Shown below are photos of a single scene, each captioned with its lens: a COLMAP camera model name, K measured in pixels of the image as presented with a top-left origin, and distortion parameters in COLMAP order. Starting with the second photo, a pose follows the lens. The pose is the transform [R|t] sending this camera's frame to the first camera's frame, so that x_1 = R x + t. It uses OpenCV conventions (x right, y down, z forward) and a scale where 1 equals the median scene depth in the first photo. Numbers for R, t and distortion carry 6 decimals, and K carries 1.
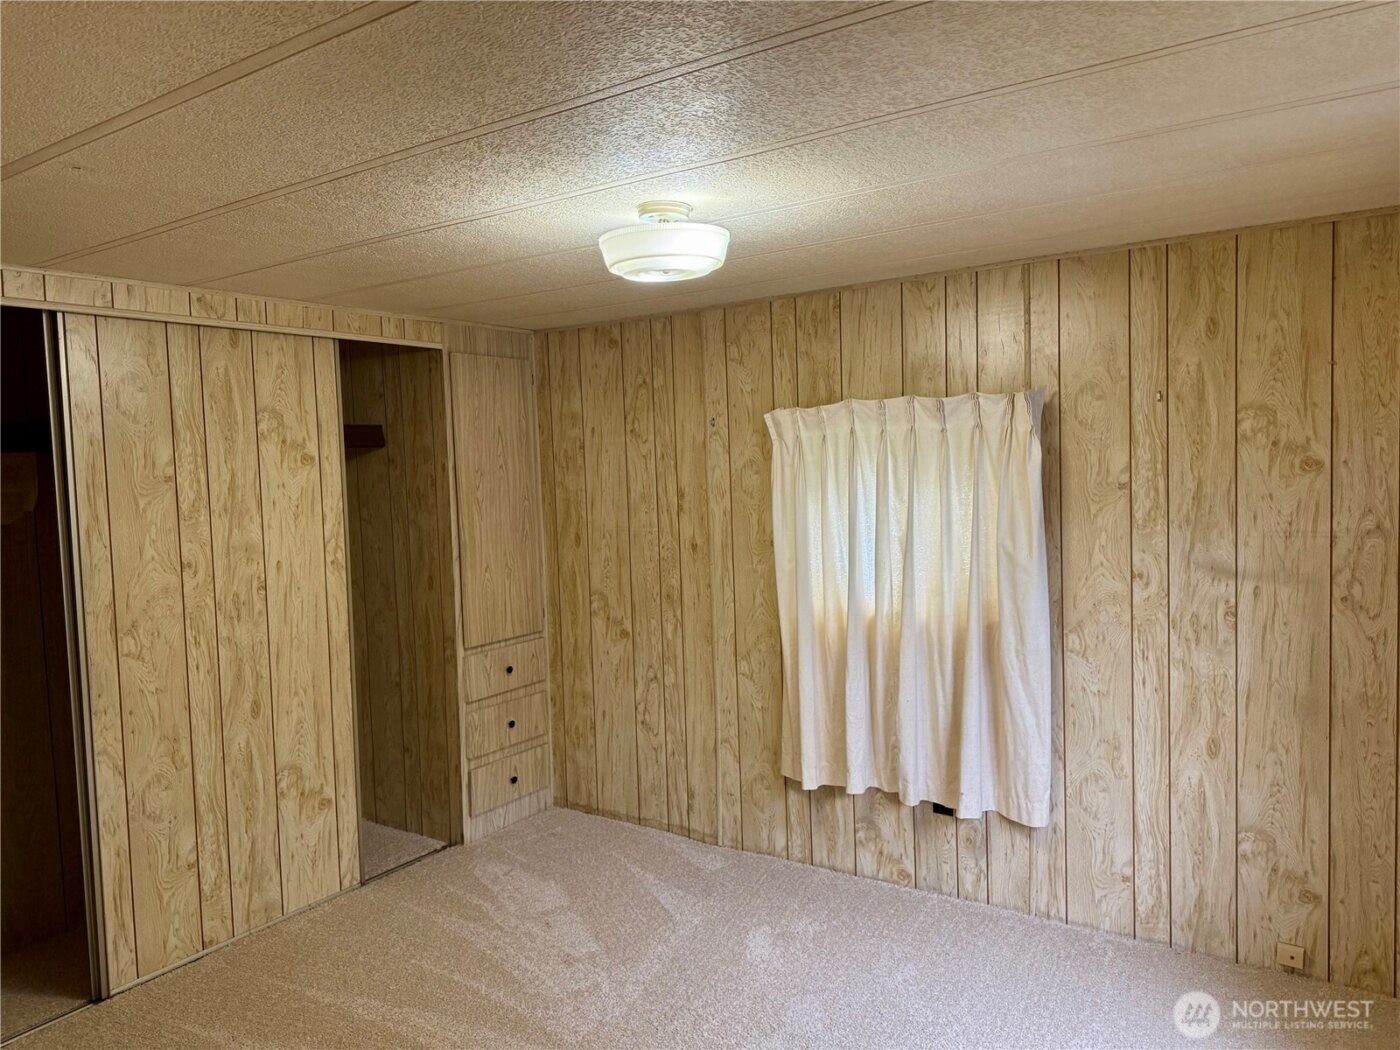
lens RADIAL K [[968.7, 0, 700.3], [0, 968.7, 525.4], [0, 0, 1]] dist [0.061980, -0.060607]
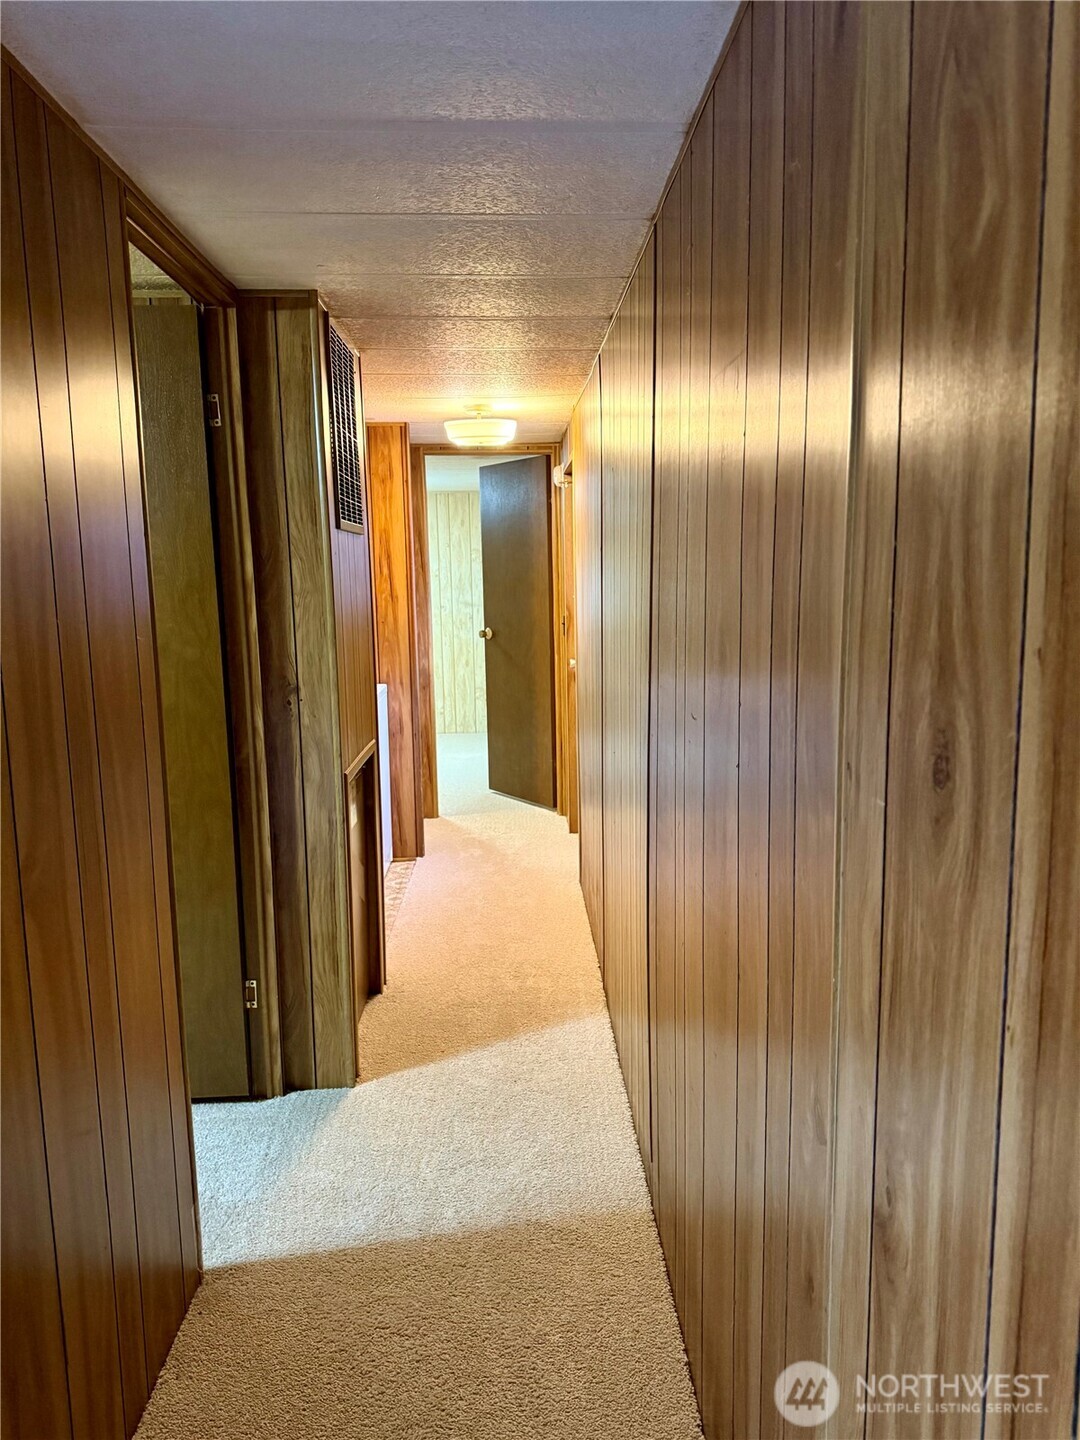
lens RADIAL K [[996.4, 0, 542.0], [0, 996.4, 721.4], [0, 0, 1]] dist [0.061980, -0.060607]
pose [[0.846362, -0.064305, 0.528712, -0.933651], [0.023643, 0.996242, 0.083322, 0.157242], [-0.532083, -0.058020, 0.844702, -1.757951]]
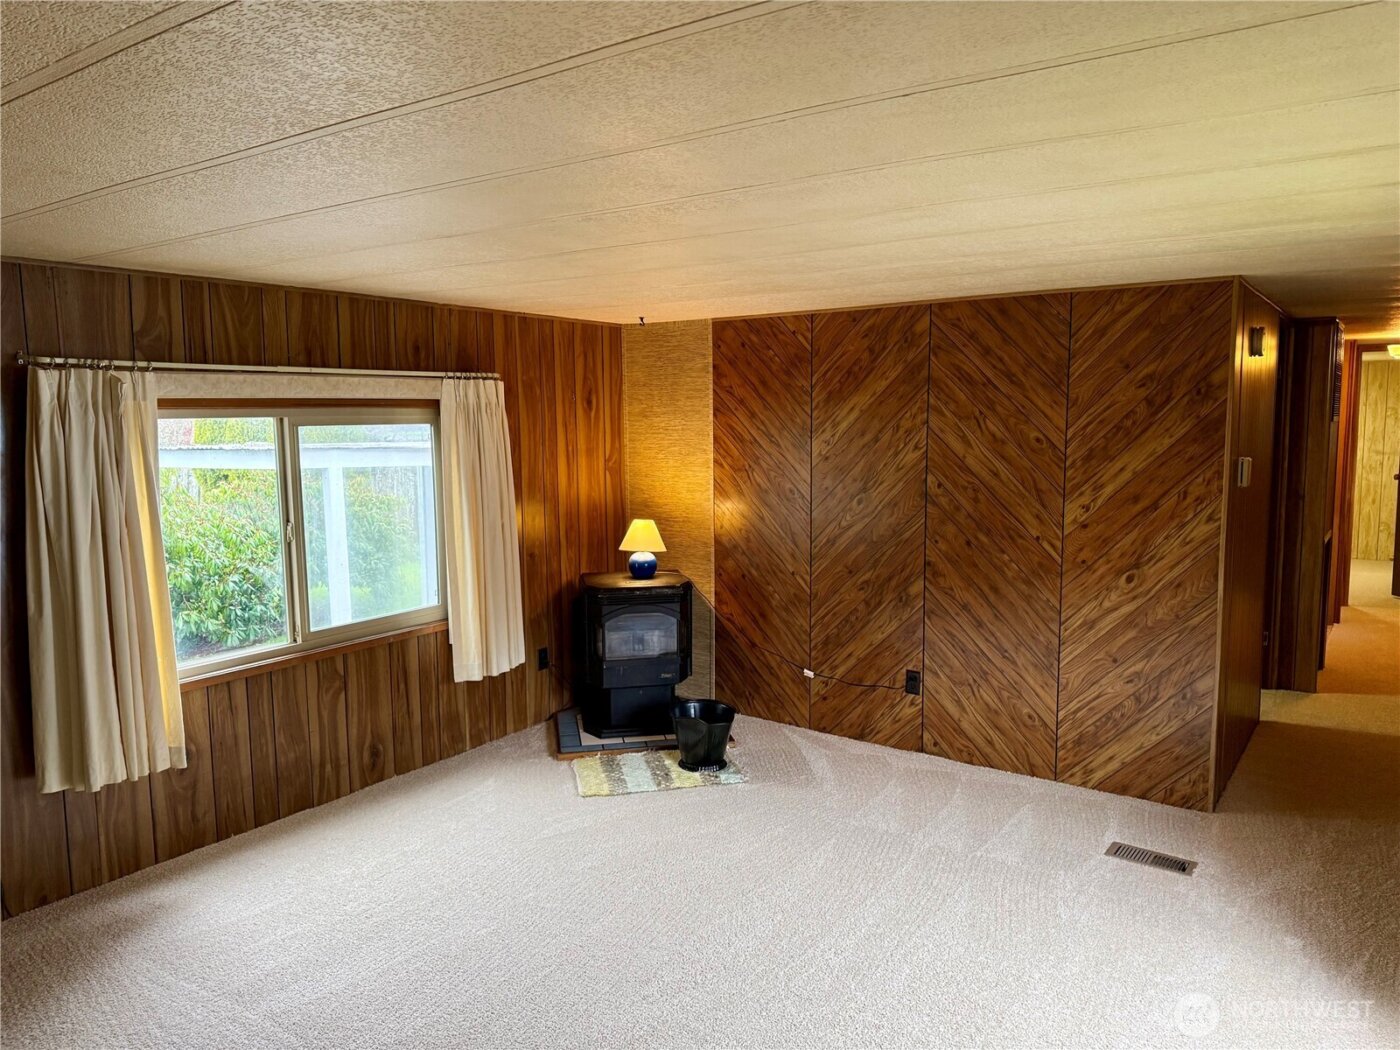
lens RADIAL K [[968.7, 0, 699.9], [0, 968.7, 526.9], [0, 0, 1]] dist [0.061980, -0.060607]
pose [[0.995291, 0.027052, -0.093081, -1.655034], [-0.021971, 0.998234, 0.055186, 0.177943], [0.094410, -0.052881, 0.994128, -2.927592]]
